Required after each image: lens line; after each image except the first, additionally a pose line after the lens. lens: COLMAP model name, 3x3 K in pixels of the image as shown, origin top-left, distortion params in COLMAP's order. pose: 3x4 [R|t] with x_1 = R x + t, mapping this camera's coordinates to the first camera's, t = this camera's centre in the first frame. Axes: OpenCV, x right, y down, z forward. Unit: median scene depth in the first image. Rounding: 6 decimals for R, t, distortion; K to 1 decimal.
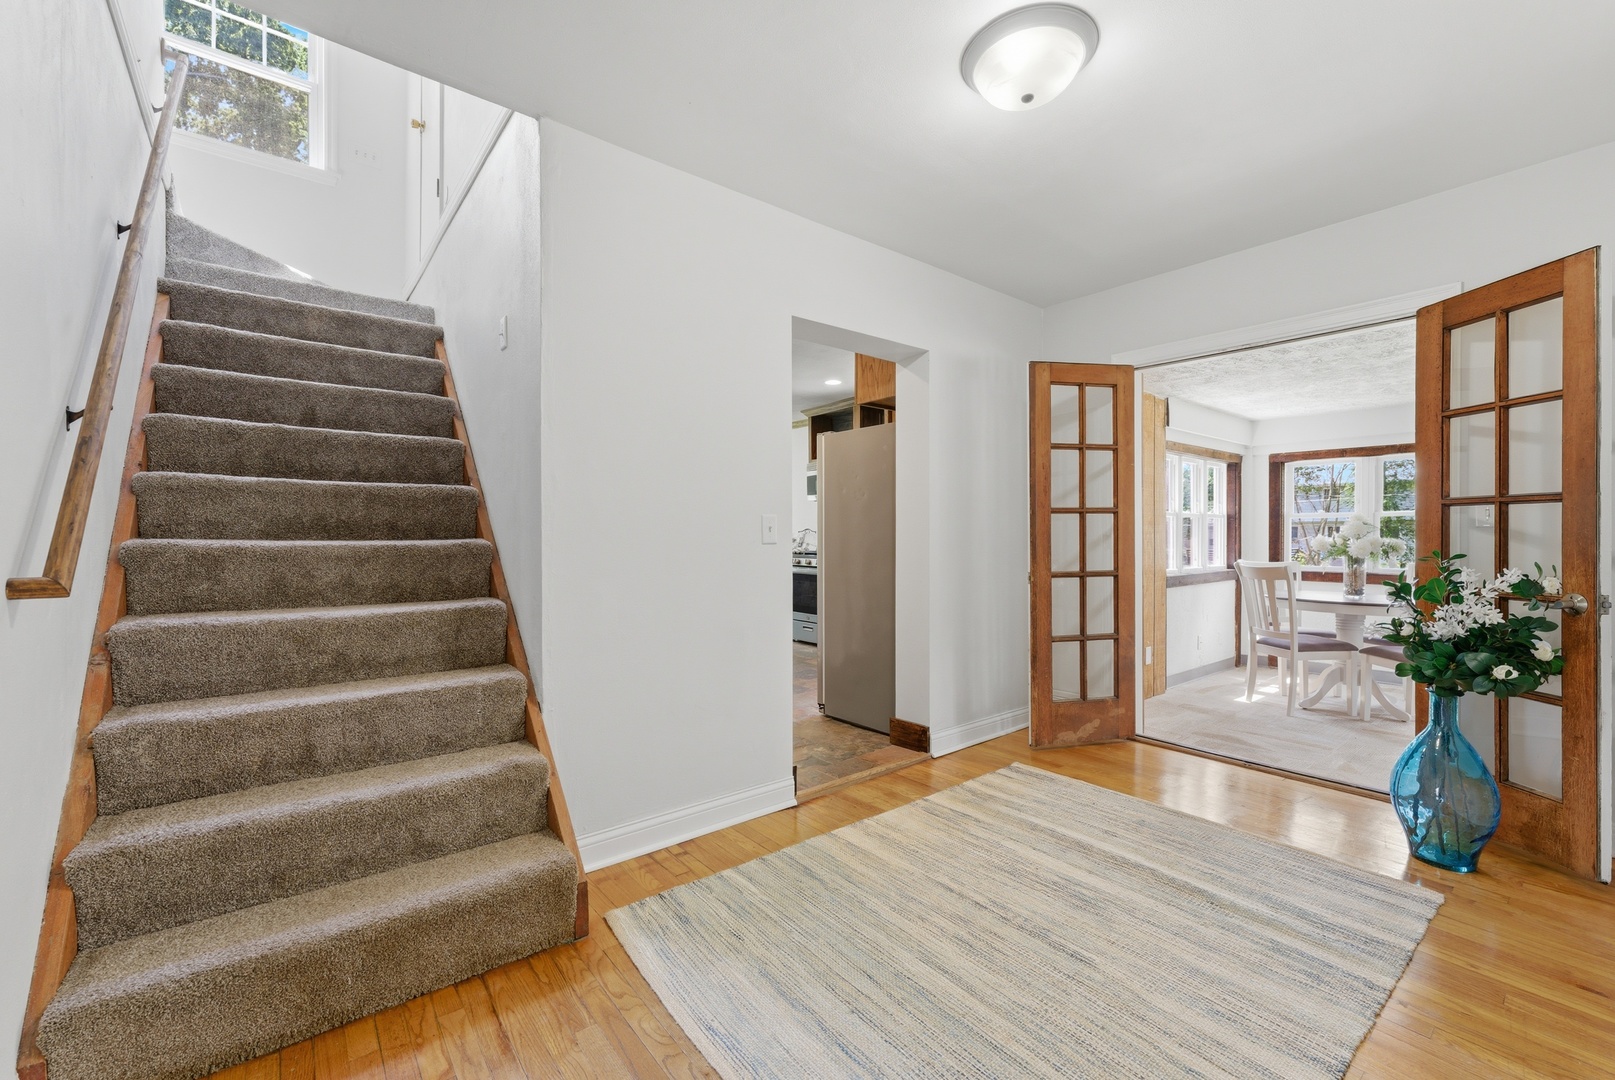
lens RADIAL K [[653.6, 0, 808.3], [0, 653.6, 539.4], [0, 0, 1]] dist [0.000136, 0.000255]
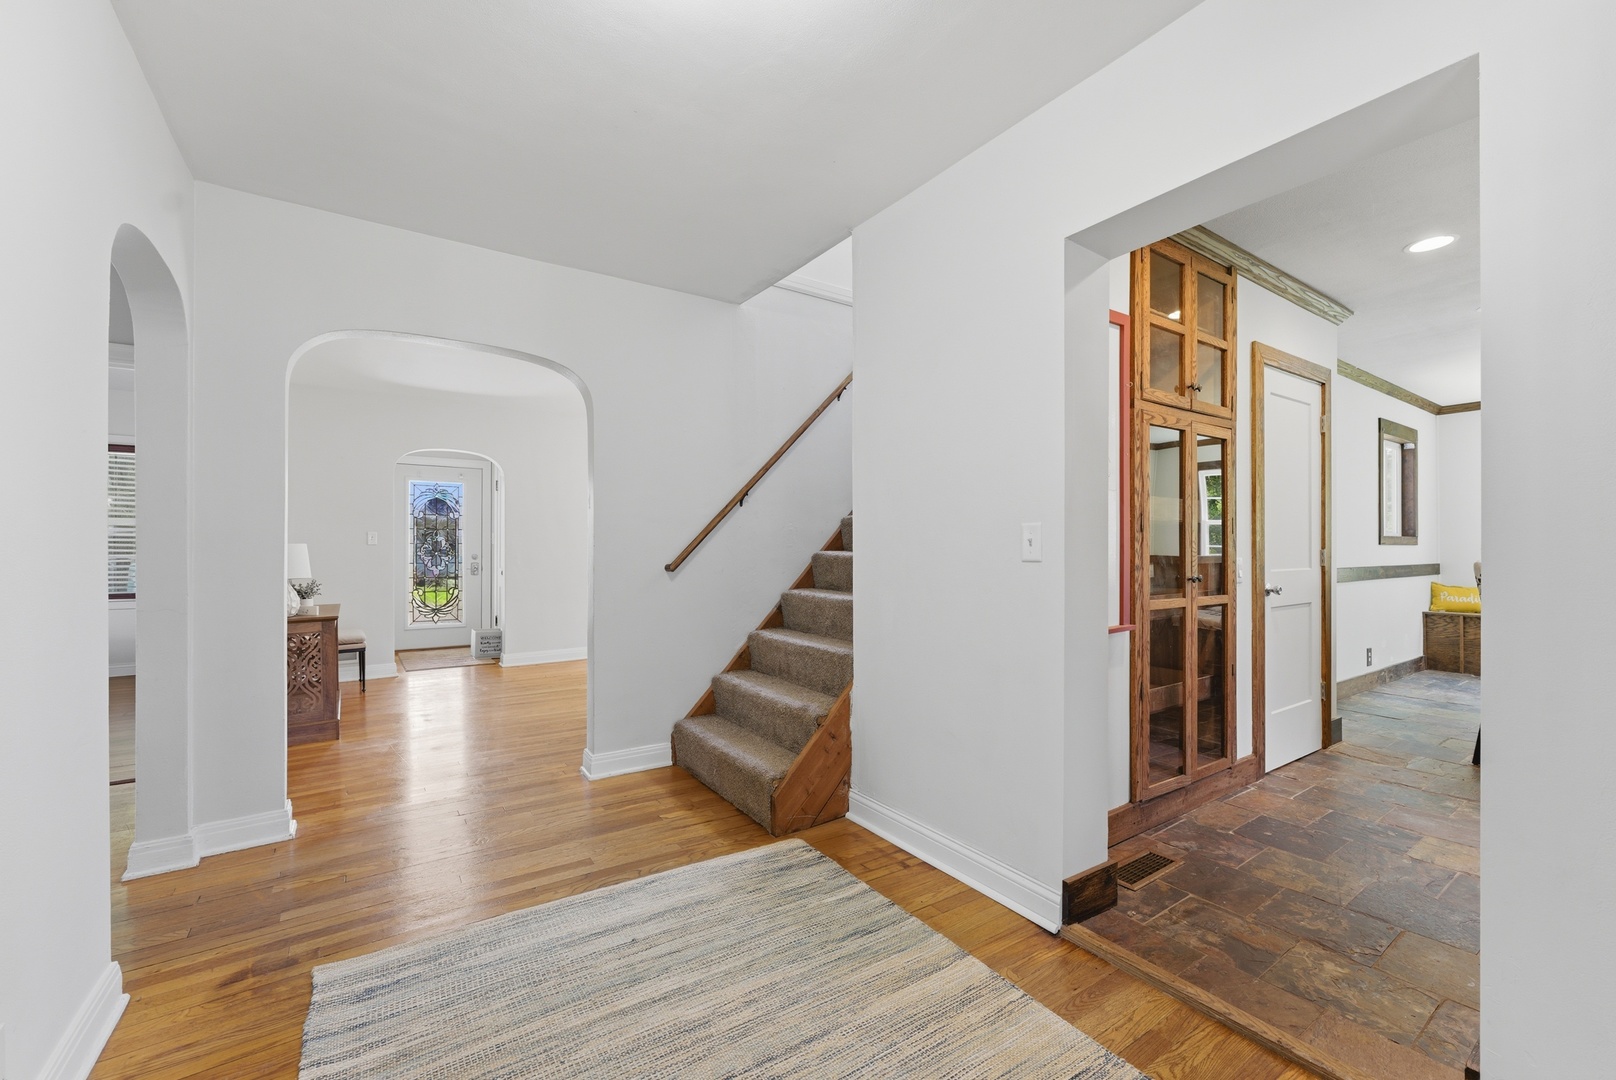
lens RADIAL K [[661.0, 0, 811.8], [0, 661.0, 544.4], [0, 0, 1]] dist [-0.000750, -0.000063]
pose [[-0.079035, -0.003966, -0.996864, 0.963264], [-0.005271, 0.999980, -0.003560, -0.011975], [0.996858, 0.004973, -0.079054, 1.074214]]
